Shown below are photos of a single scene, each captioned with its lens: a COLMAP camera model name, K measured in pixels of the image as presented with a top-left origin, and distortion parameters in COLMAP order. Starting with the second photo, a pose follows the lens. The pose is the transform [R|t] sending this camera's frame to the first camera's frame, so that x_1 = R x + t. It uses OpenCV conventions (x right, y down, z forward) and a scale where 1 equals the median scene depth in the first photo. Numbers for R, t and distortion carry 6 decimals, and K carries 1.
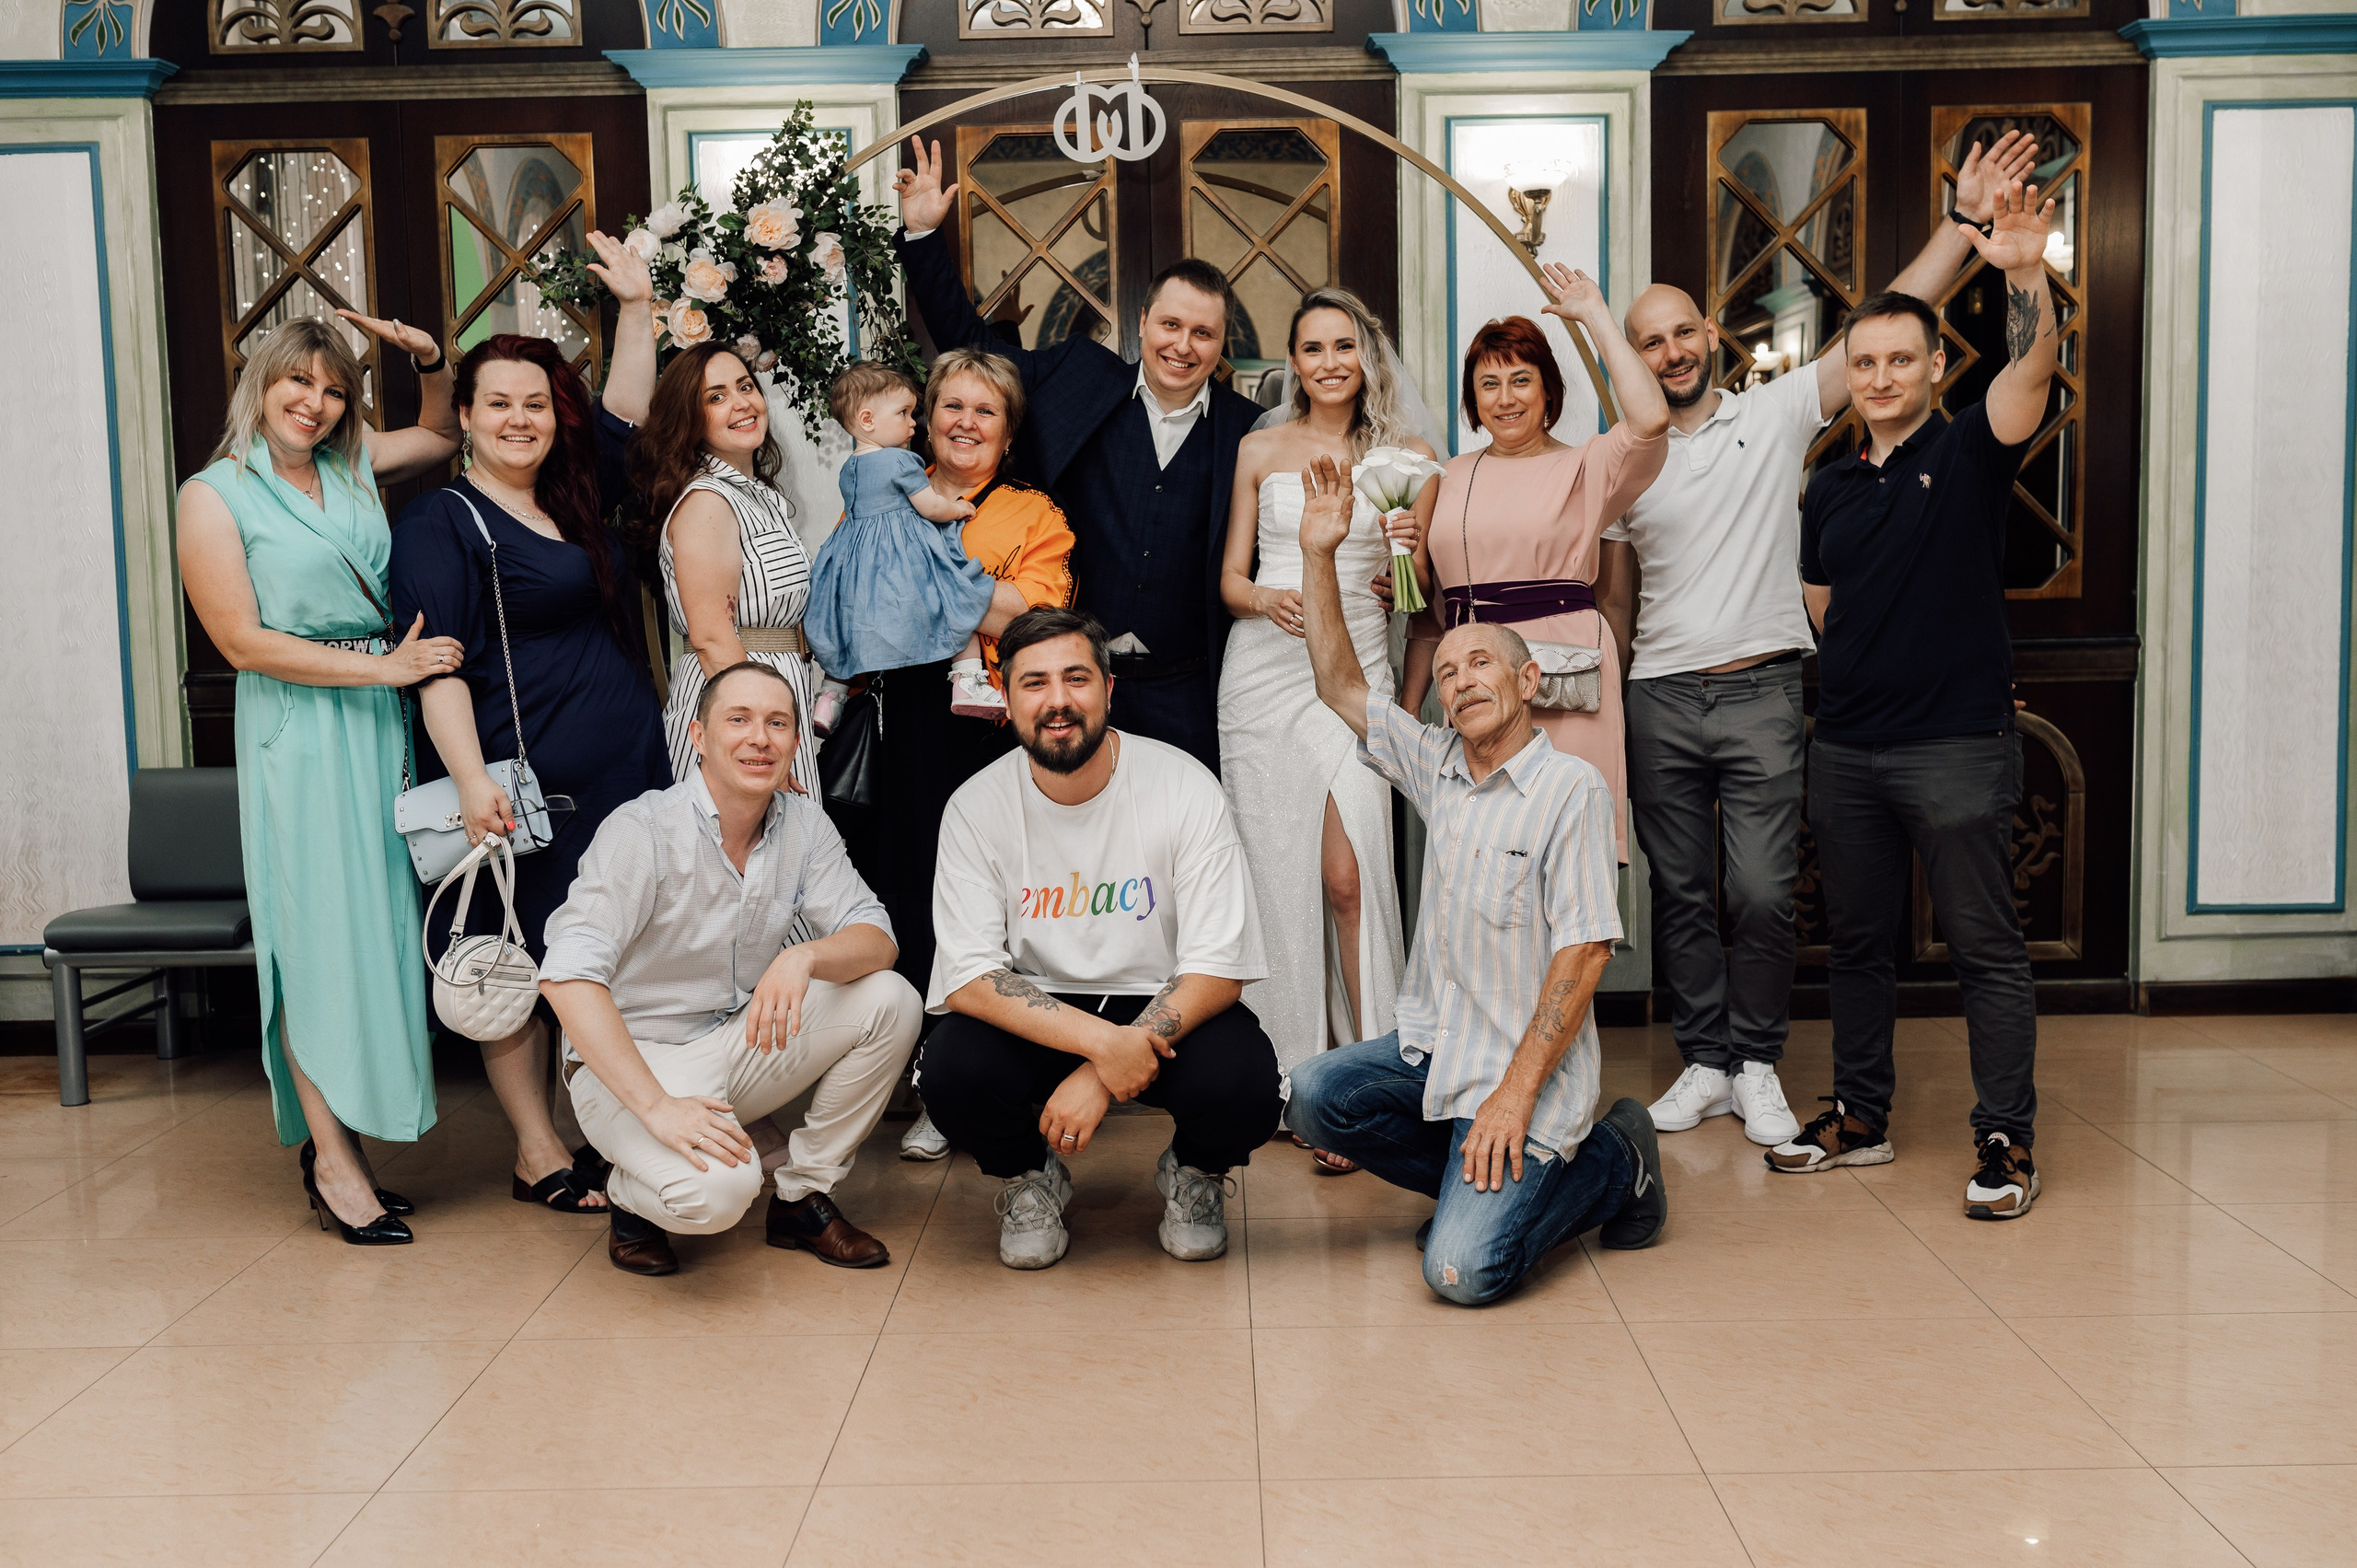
lens RADIAL K [[2288.5, 0, 1173.8], [0, 2288.5, 773.8], [0, 0, 1]] dist [0.002116, 0.000000]
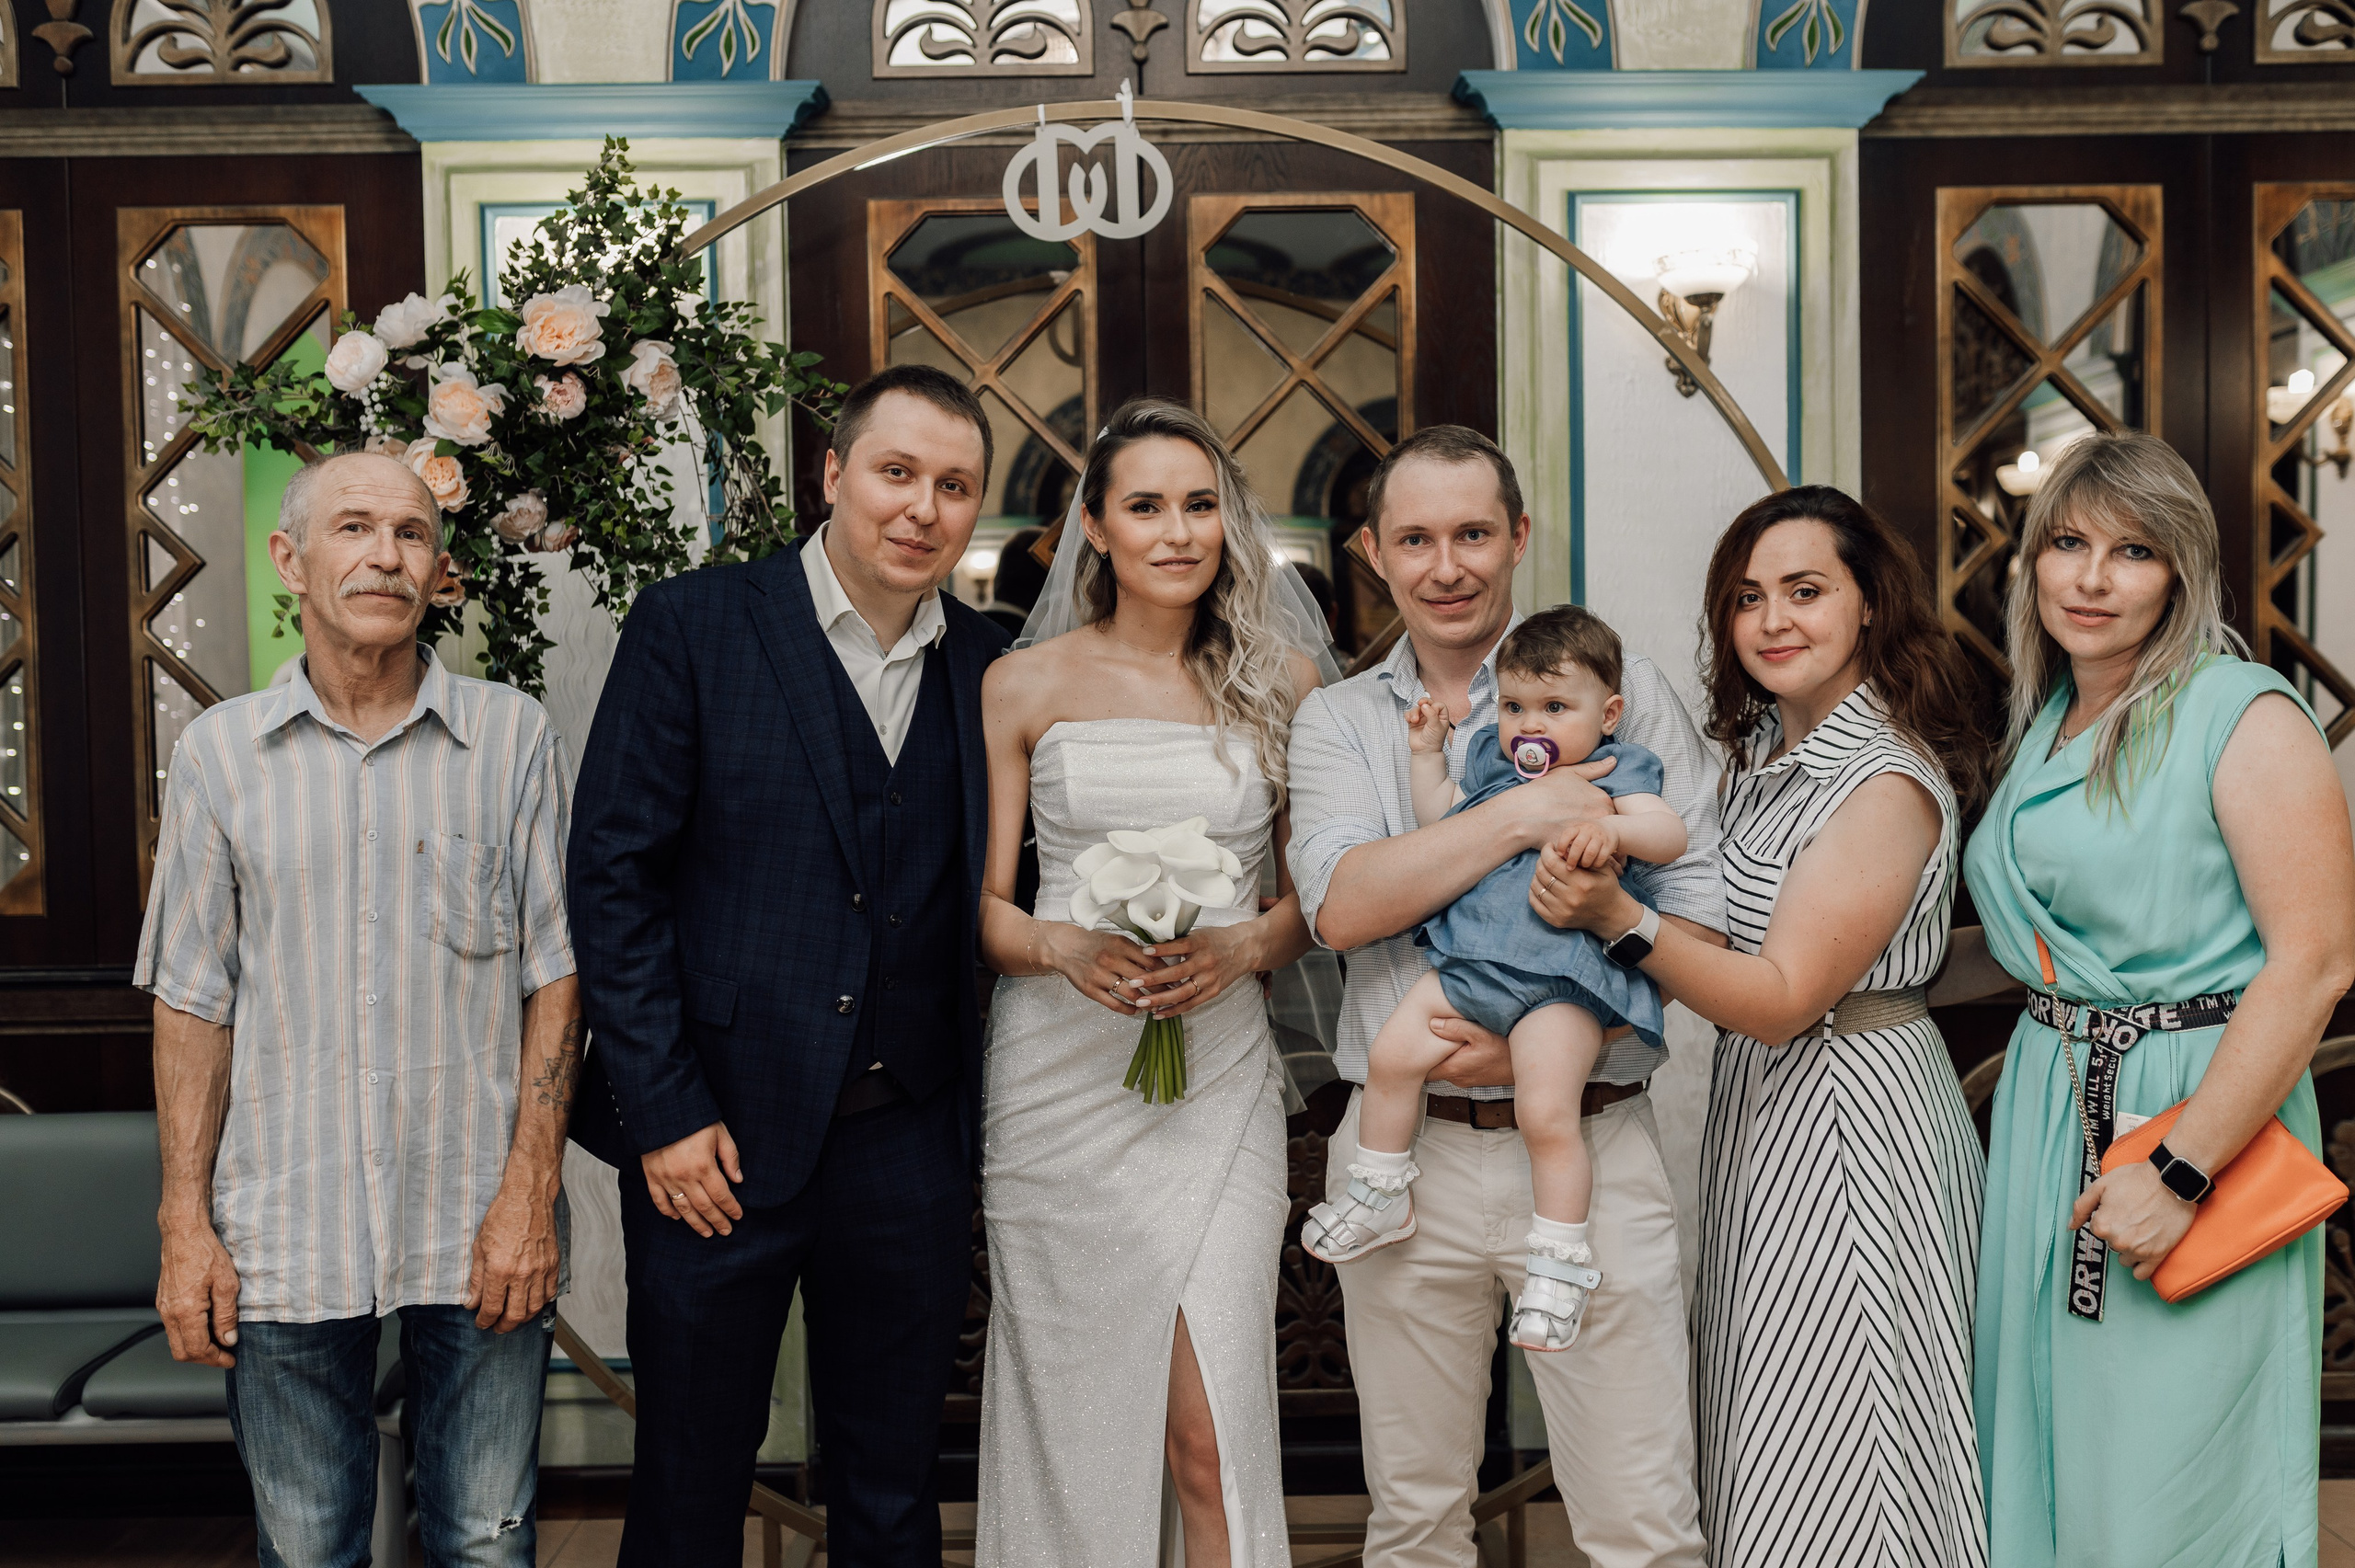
lens RADIAL K [[2286.2, 0, 1163.9], [0, 2286.2, 778.0], [0, 0, 1]] dist [0.002116, 0.000000]
pose [[0.999958, 0.005174, 0.007567, -0.009110], [-0.004692, 0.998043, -0.062353, -0.063853], [-0.007875, 0.062314, 0.998026, 0.315162]]
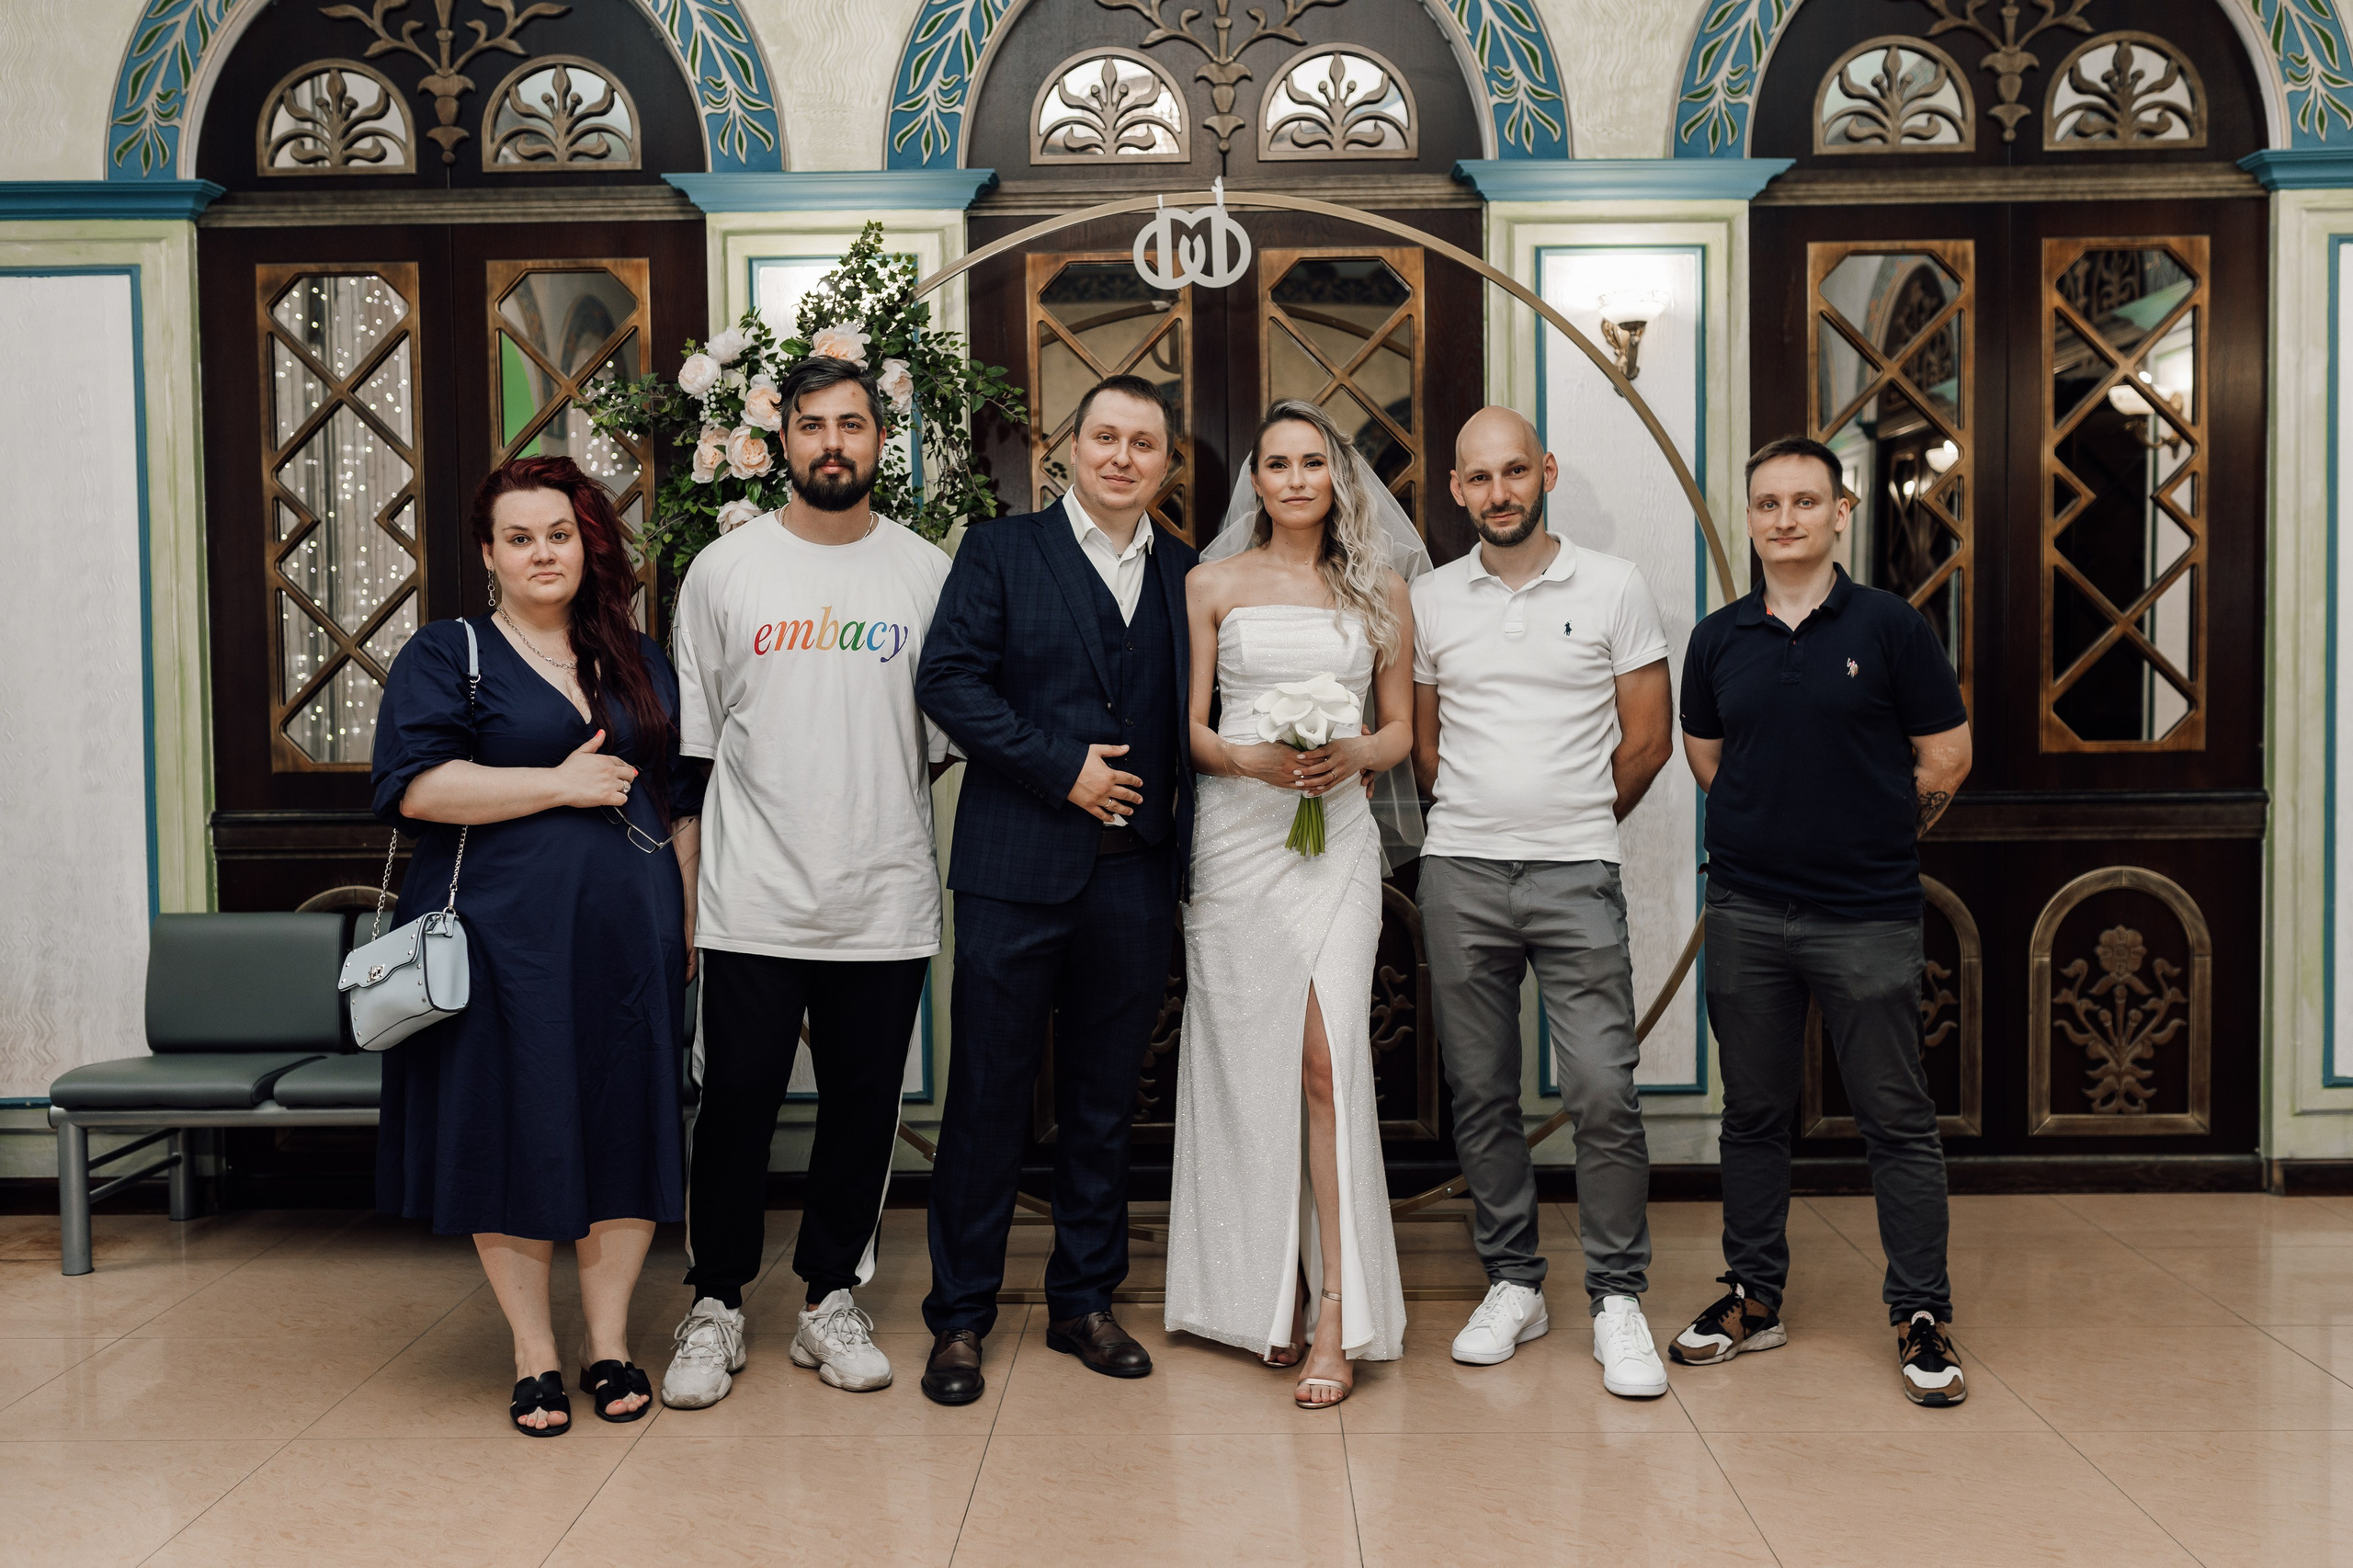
lens RADIAL K [[2284.5, 0, 1176.1], [0, 2284.5, 788.6], [0, 0, 1]] dist [0.002116, 0.000000]
pose [[0.999908, 0.007912, -0.011051, -0.019783], [-0.008505, 0.998471, -0.054625, -0.006047], [0.010602, 0.054714, 0.998446, 0.053234]]
